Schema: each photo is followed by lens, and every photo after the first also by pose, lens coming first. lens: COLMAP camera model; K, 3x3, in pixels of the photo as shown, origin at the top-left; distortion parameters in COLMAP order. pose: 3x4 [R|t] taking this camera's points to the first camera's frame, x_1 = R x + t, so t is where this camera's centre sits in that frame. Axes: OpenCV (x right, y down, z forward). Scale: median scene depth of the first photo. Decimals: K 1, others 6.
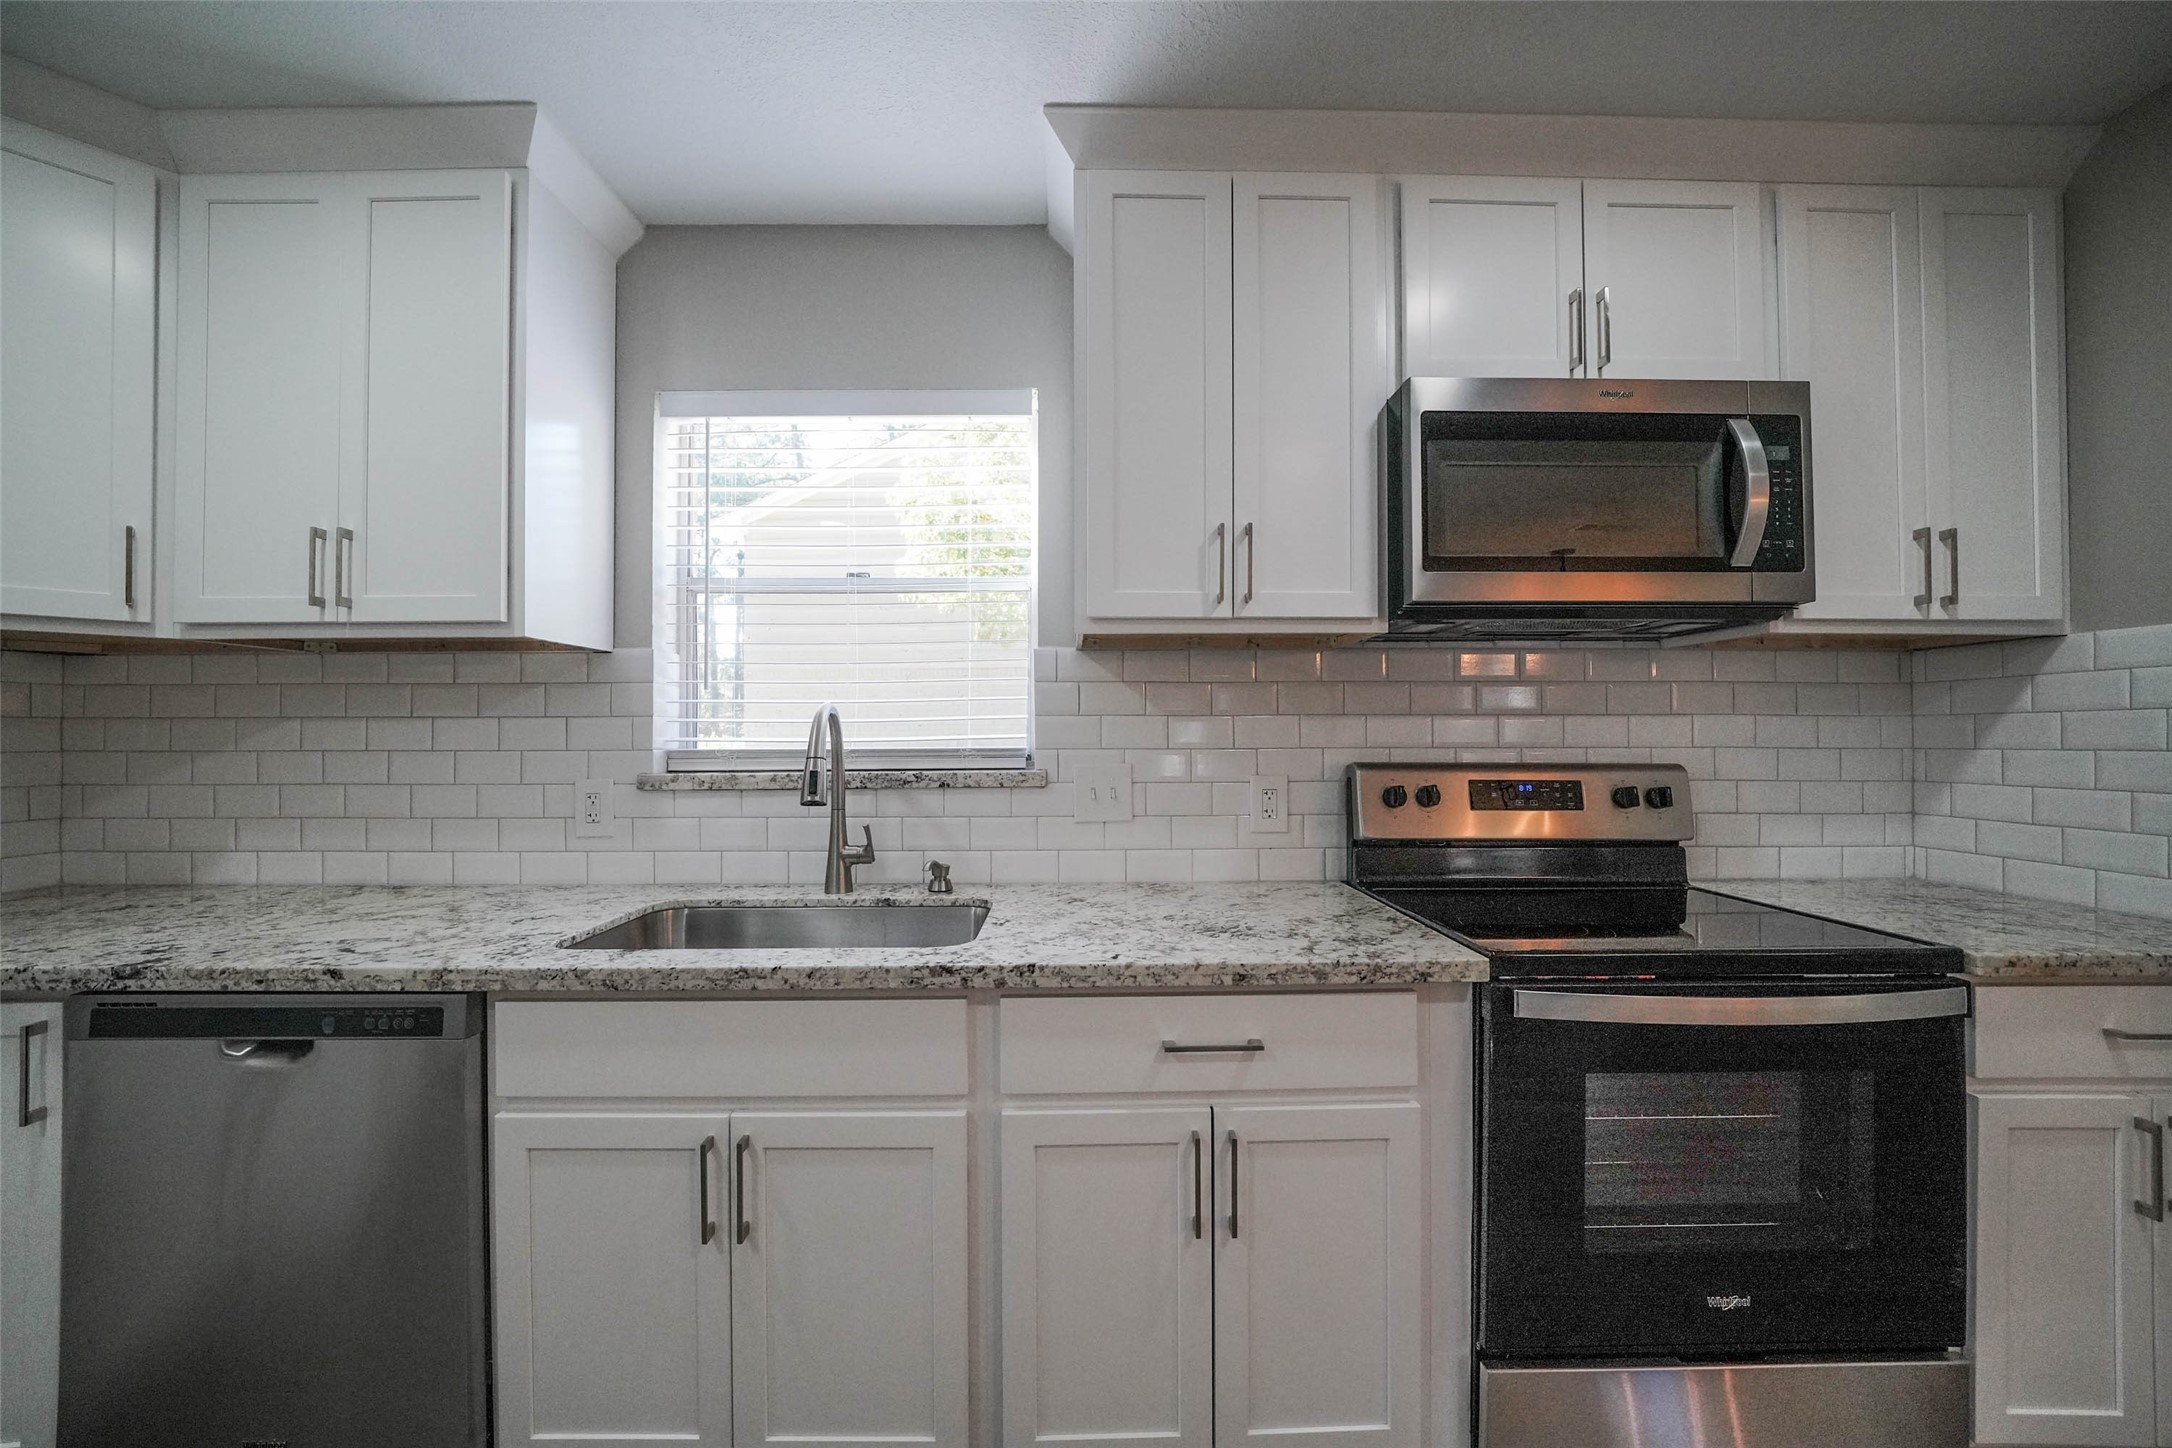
lens RADIAL K [[792.2, 0, 1079.5], [0, 792.2, 724.9], [0, 0, 1]] dist [-0.016933, 0.001930]
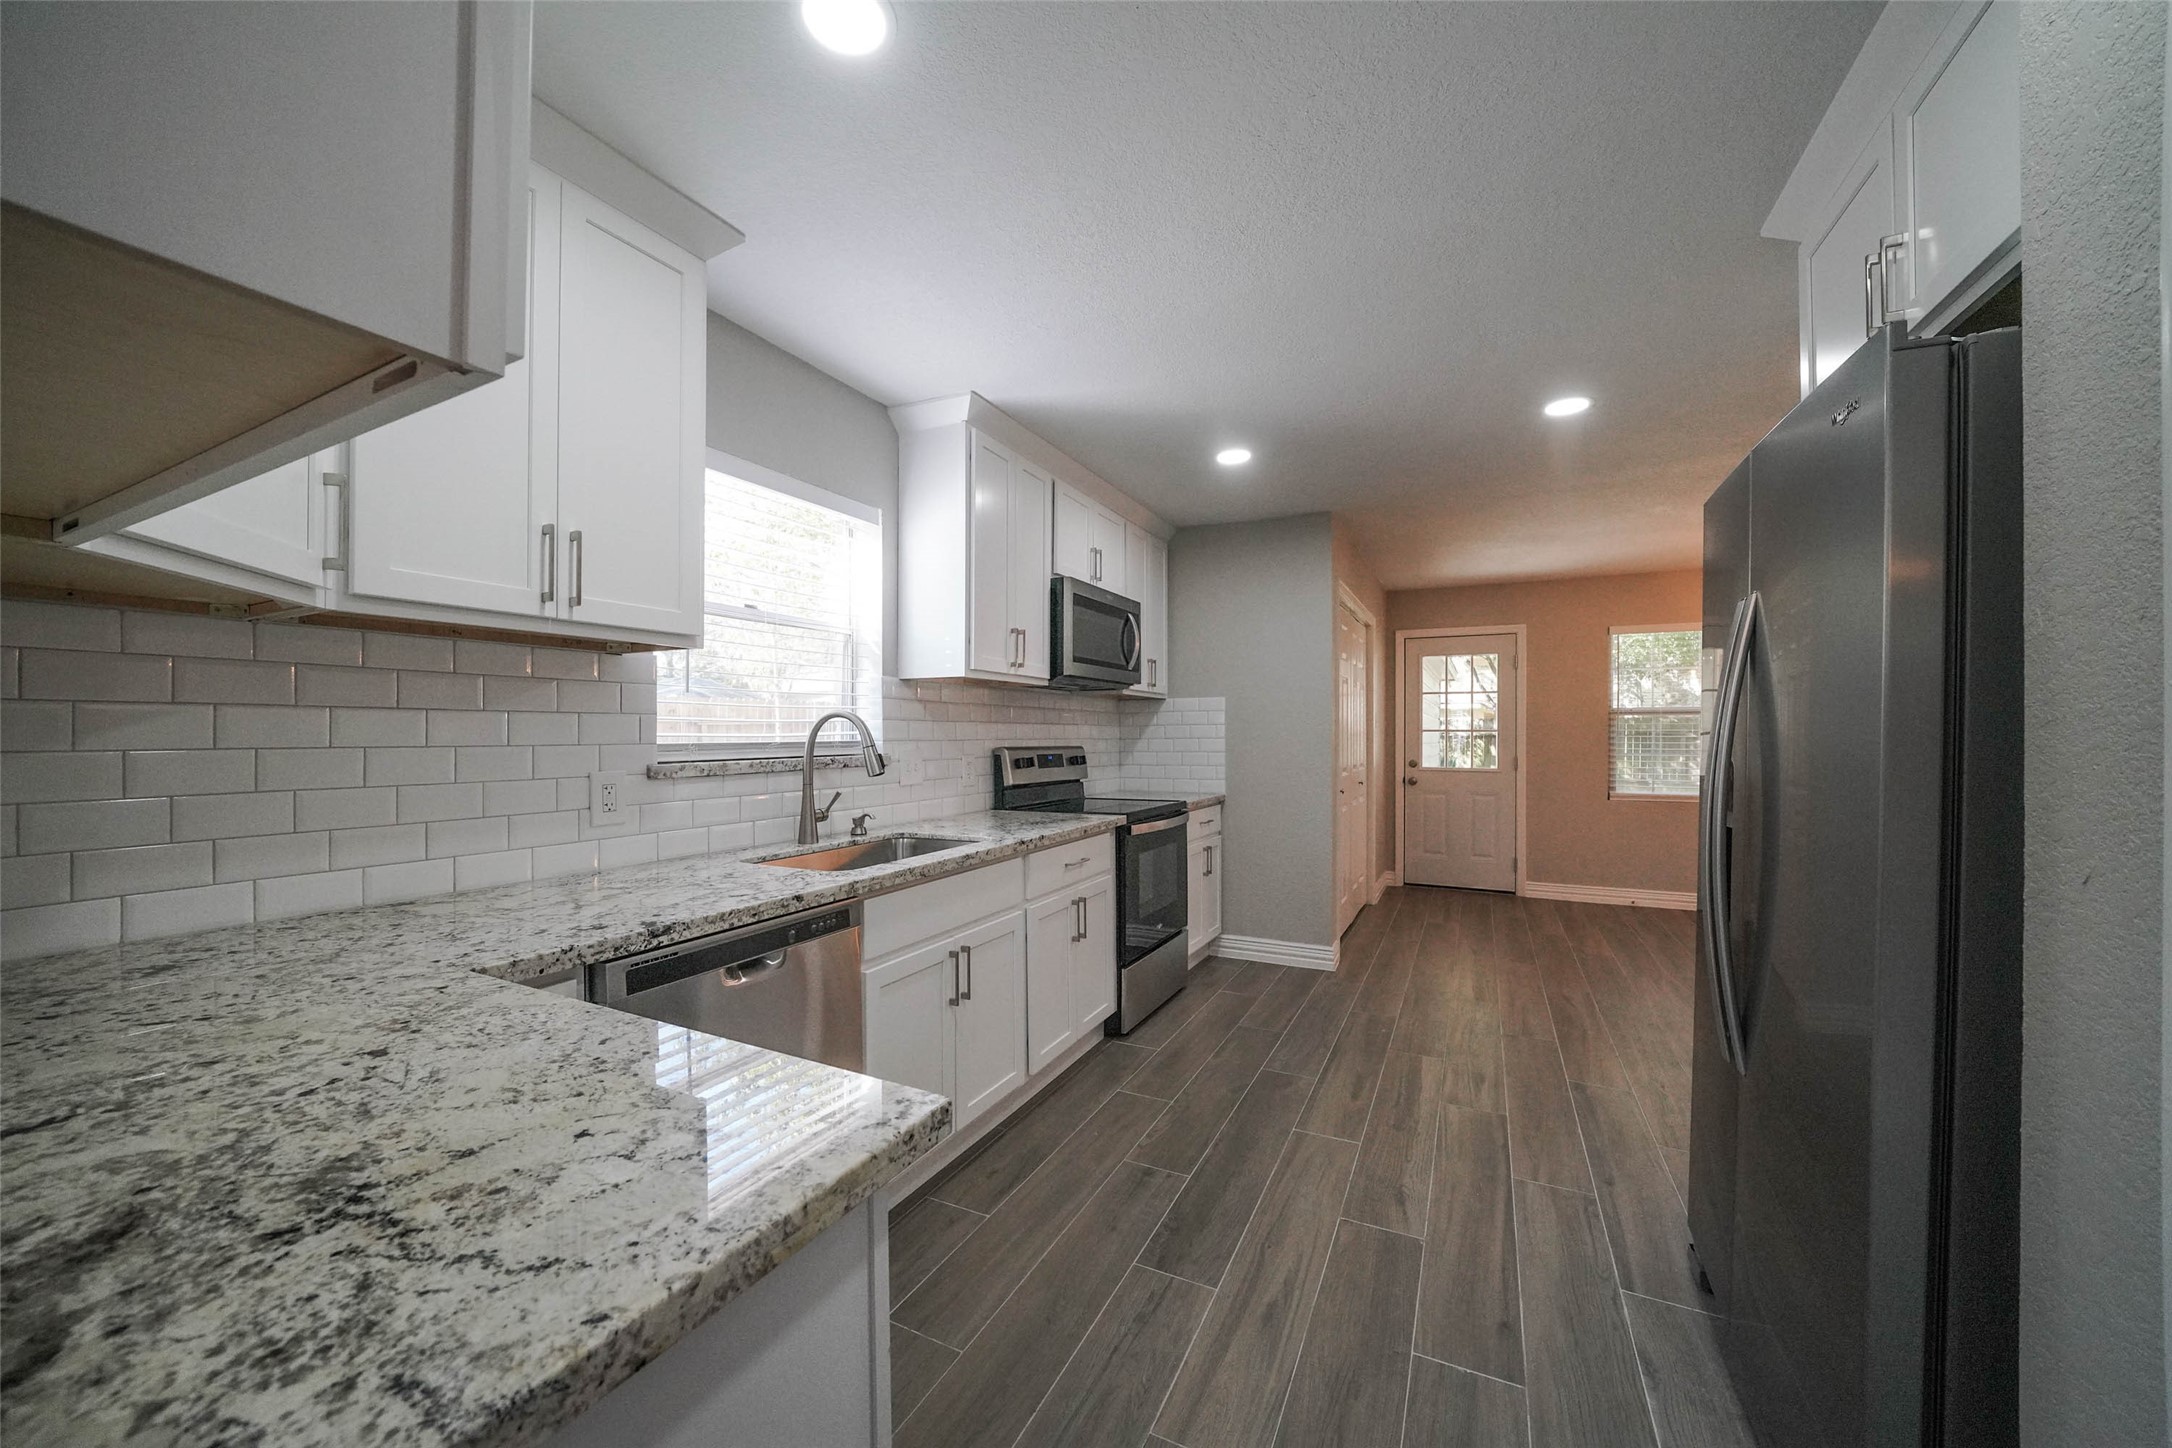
lens RADIAL K [[792.2, 0, 1090.0], [0, 792.2, 731.6], [0, 0, 1]] dist [-0.016933, 0.001930]
pose [[0.451881, 0.004979, 0.892064, -1.493601], [-0.012345, 0.999924, 0.000673, 0.006682], [-0.891993, -0.011317, 0.451908, -0.088699]]
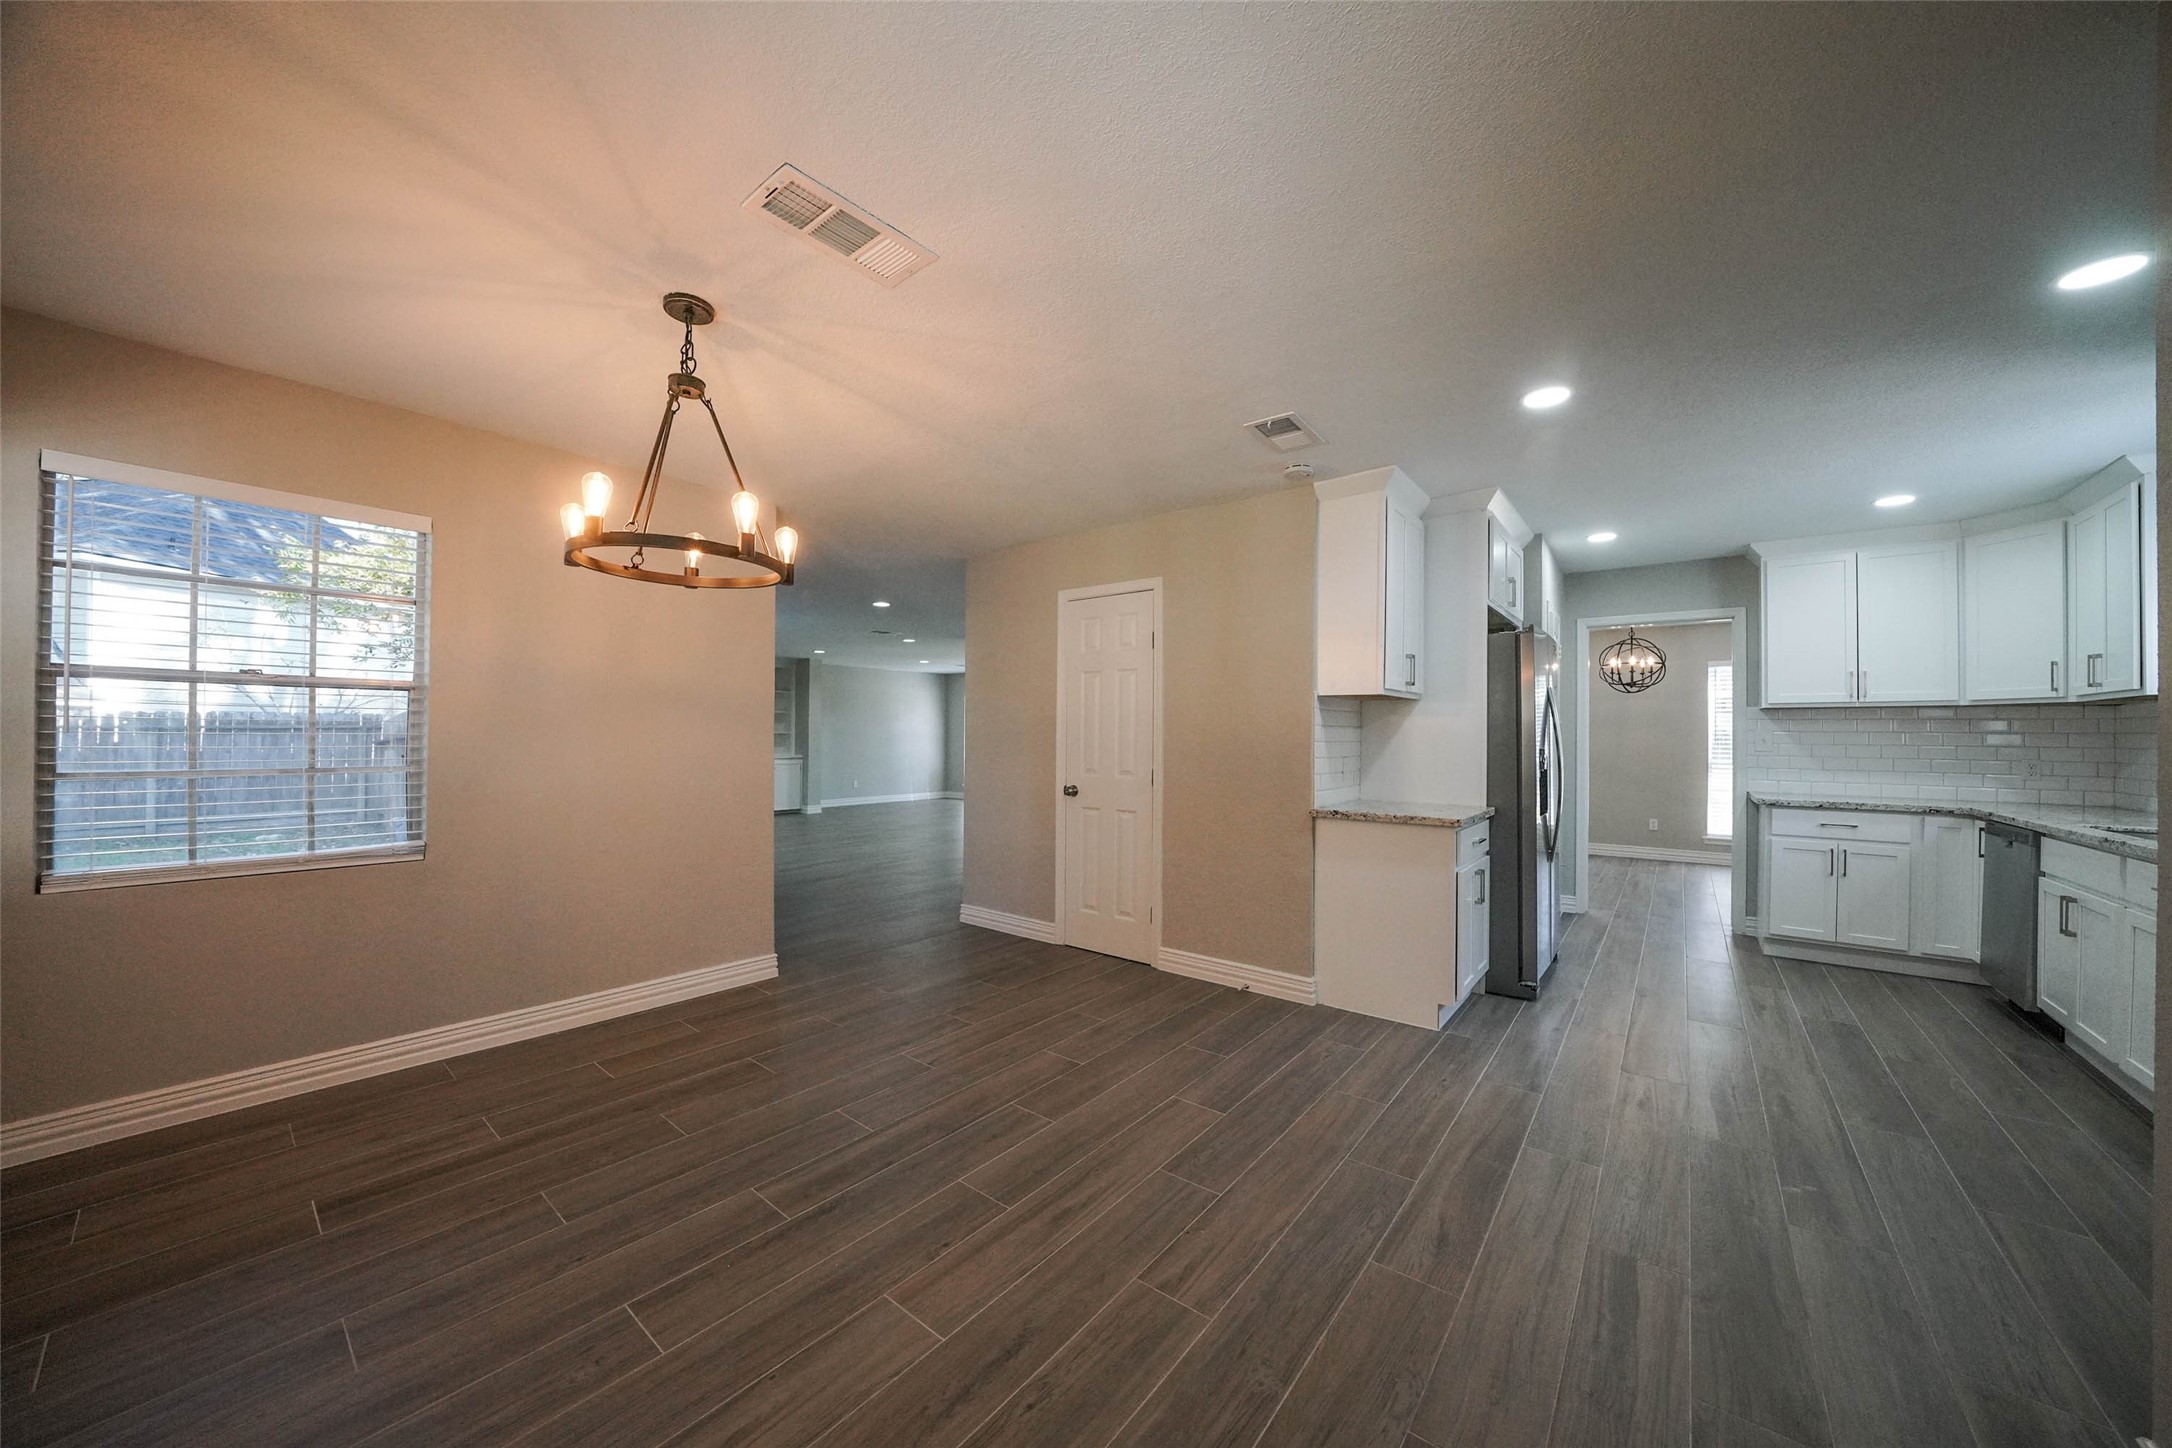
lens RADIAL K [[752.6, 0, 1090.7], [0, 752.6, 729.8], [0, 0, 1]] dist [-0.021331, 0.000446]
pose [[-0.631429, -0.008803, -0.775384, 2.590668], [0.000660, 0.999929, -0.011889, 0.003611], [0.775433, -0.008019, -0.631378, 0.010405]]
